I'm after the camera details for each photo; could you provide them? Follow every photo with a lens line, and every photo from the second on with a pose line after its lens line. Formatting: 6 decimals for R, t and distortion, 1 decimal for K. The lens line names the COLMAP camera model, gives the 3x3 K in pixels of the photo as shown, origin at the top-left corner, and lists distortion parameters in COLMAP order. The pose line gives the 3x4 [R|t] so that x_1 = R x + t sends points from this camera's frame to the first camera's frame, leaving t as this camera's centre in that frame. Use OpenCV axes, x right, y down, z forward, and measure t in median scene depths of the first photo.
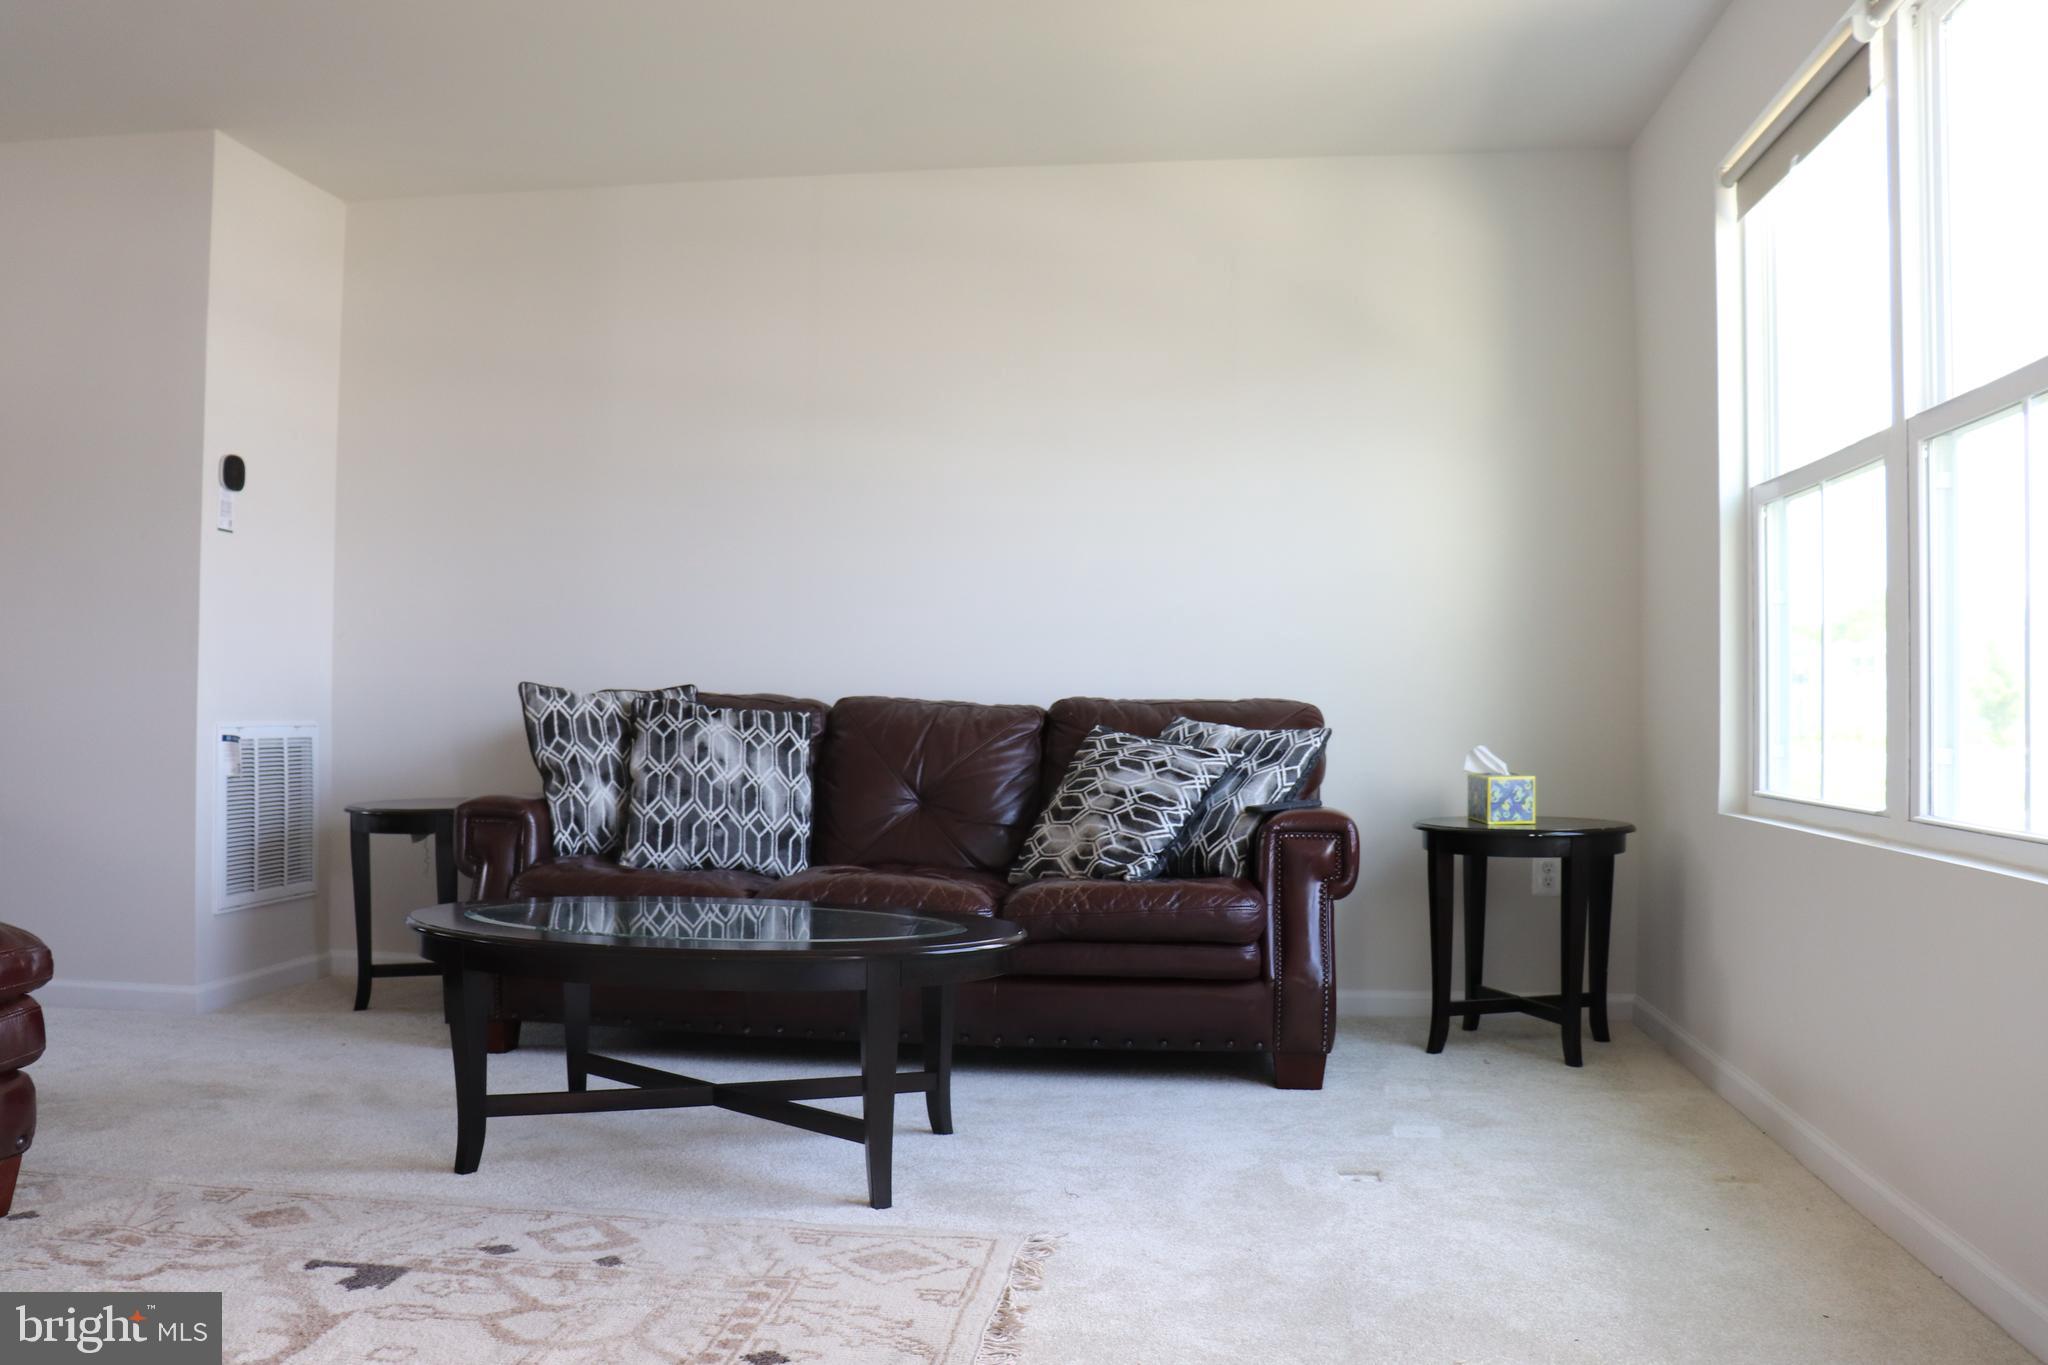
lens RADIAL K [[1689.2, 0, 1009.1], [0, 1689.2, 677.2], [0, 0, 1]] dist [-0.172850, 0.158046]
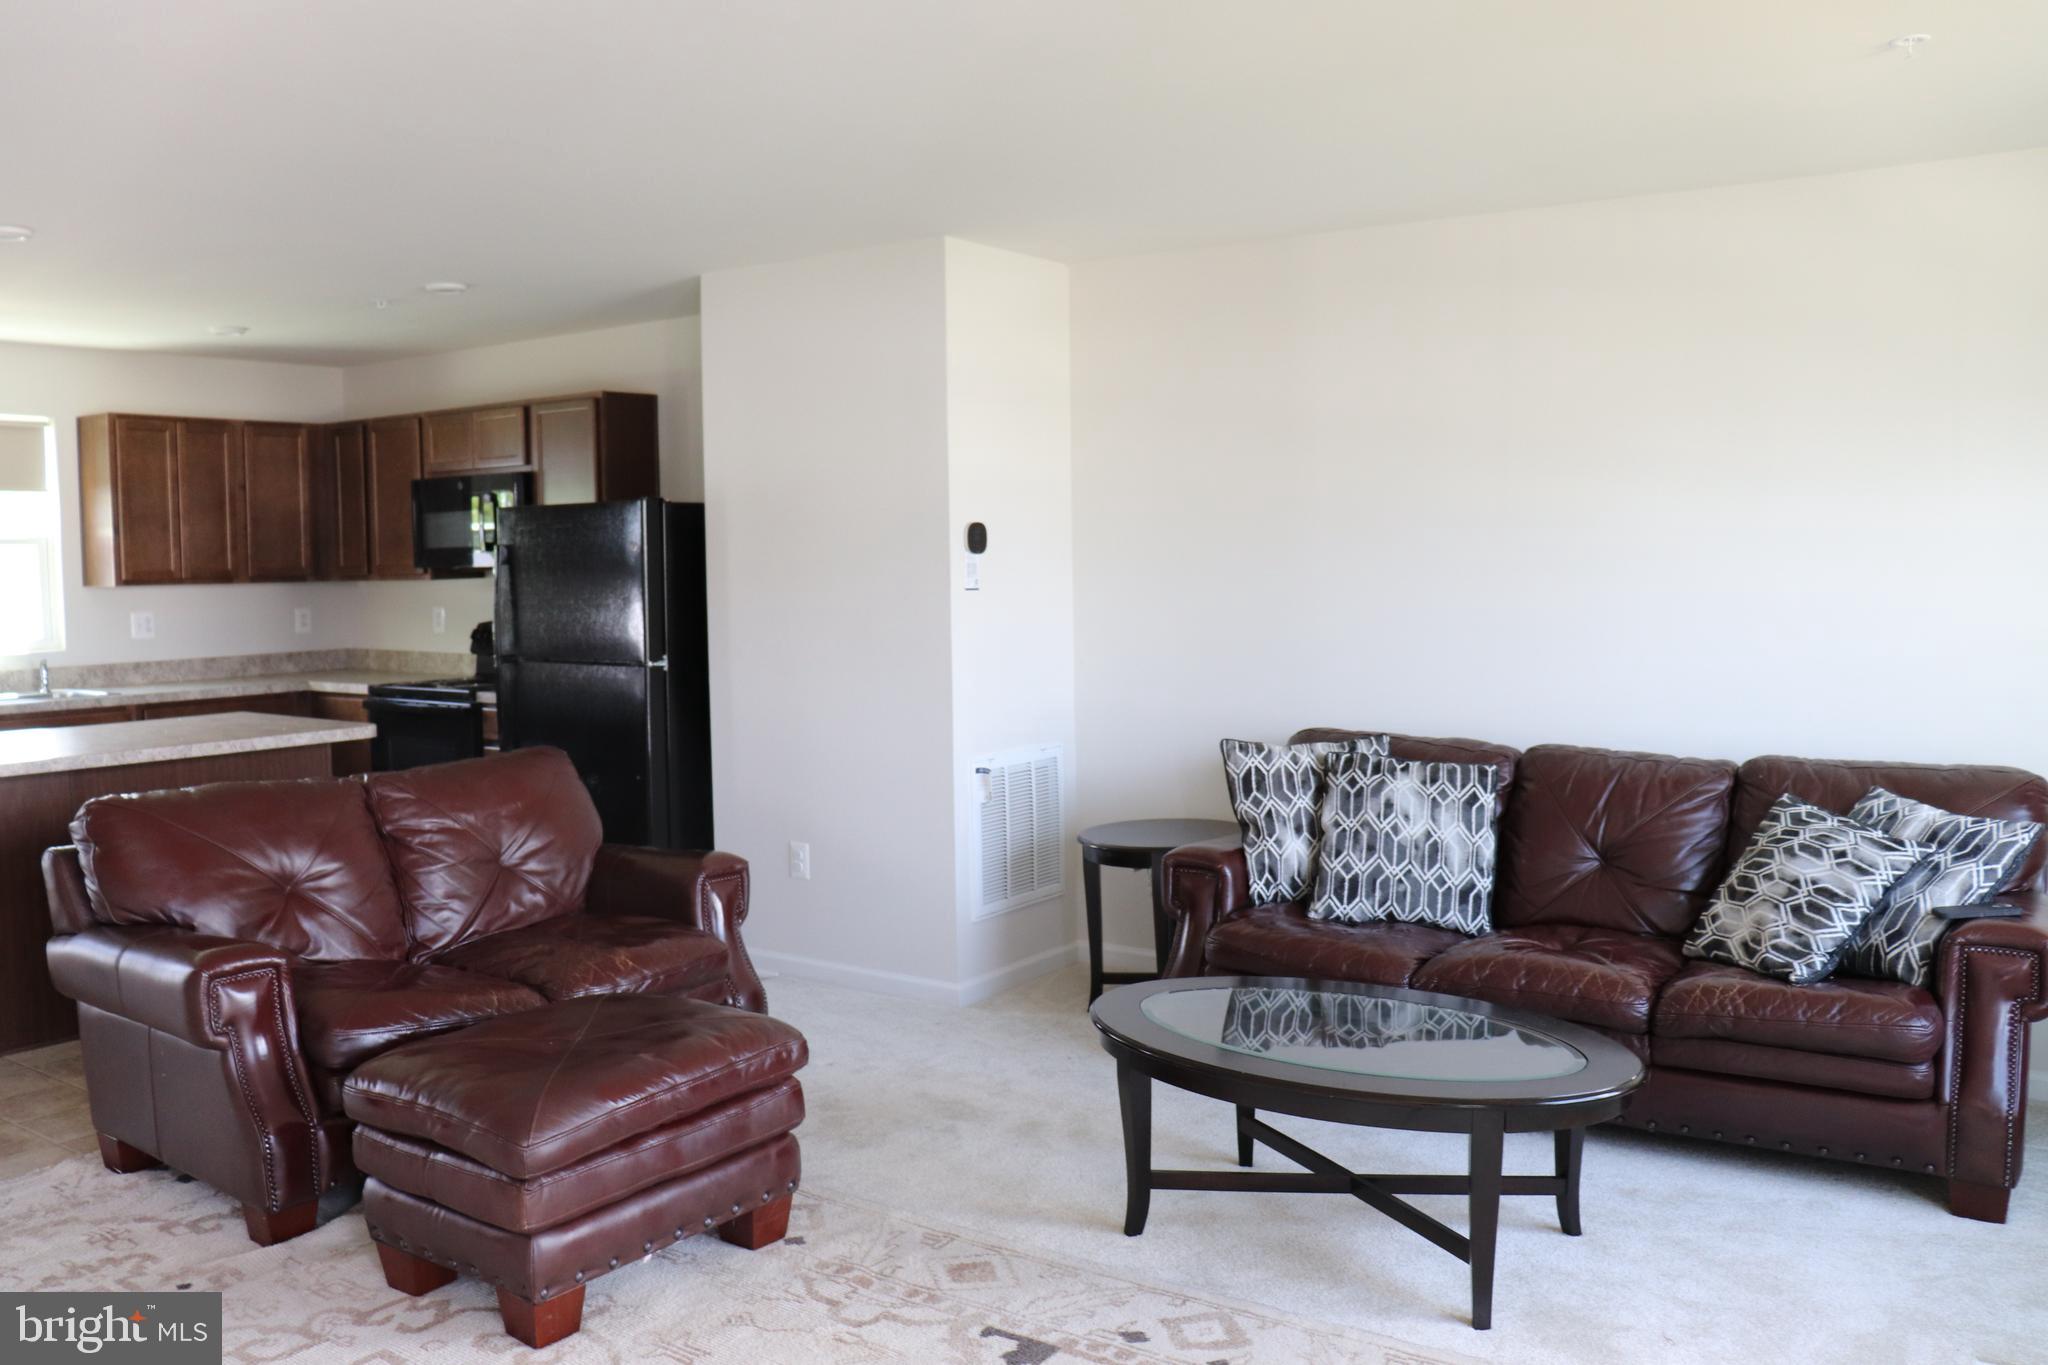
lens RADIAL K [[1689.2, 0, 1008.3], [0, 1689.2, 674.4], [0, 0, 1]] dist [-0.172850, 0.158046]
pose [[0.887519, 0.010350, -0.460654, 0.098534], [0.032075, 0.995935, 0.084174, -0.149591], [0.459653, -0.089481, 0.883579, -0.037440]]
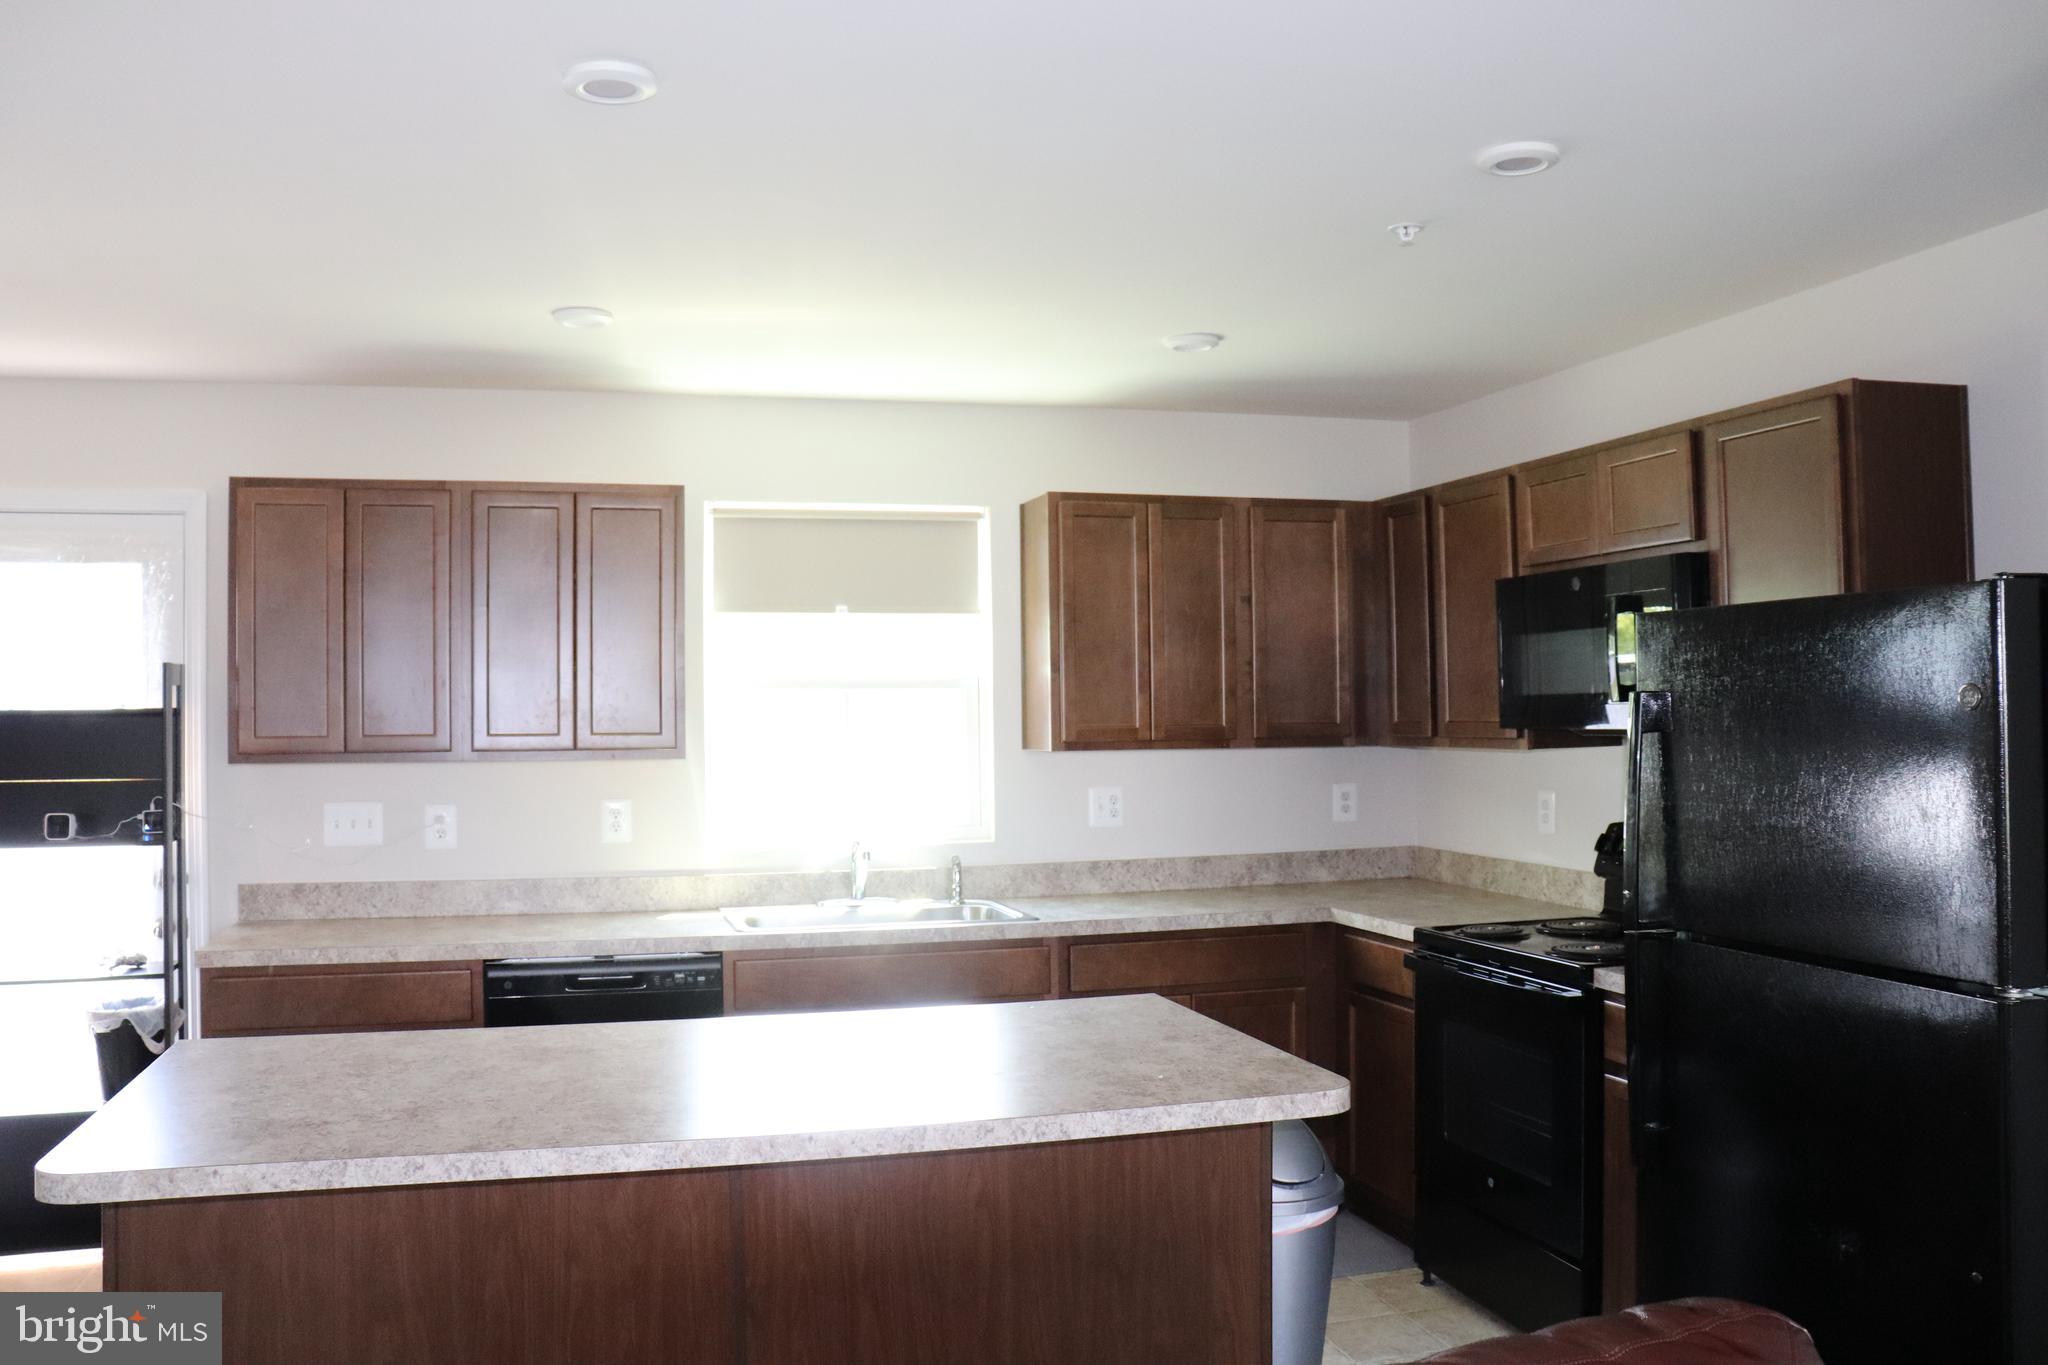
lens RADIAL K [[1689.2, 0, 1010.7], [0, 1689.2, 667.7], [0, 0, 1]] dist [-0.172850, 0.158046]
pose [[0.405887, -0.039422, -0.913073, -0.488513], [0.036054, 0.998982, -0.027104, -0.155278], [0.913212, -0.021919, 0.406895, 0.579911]]
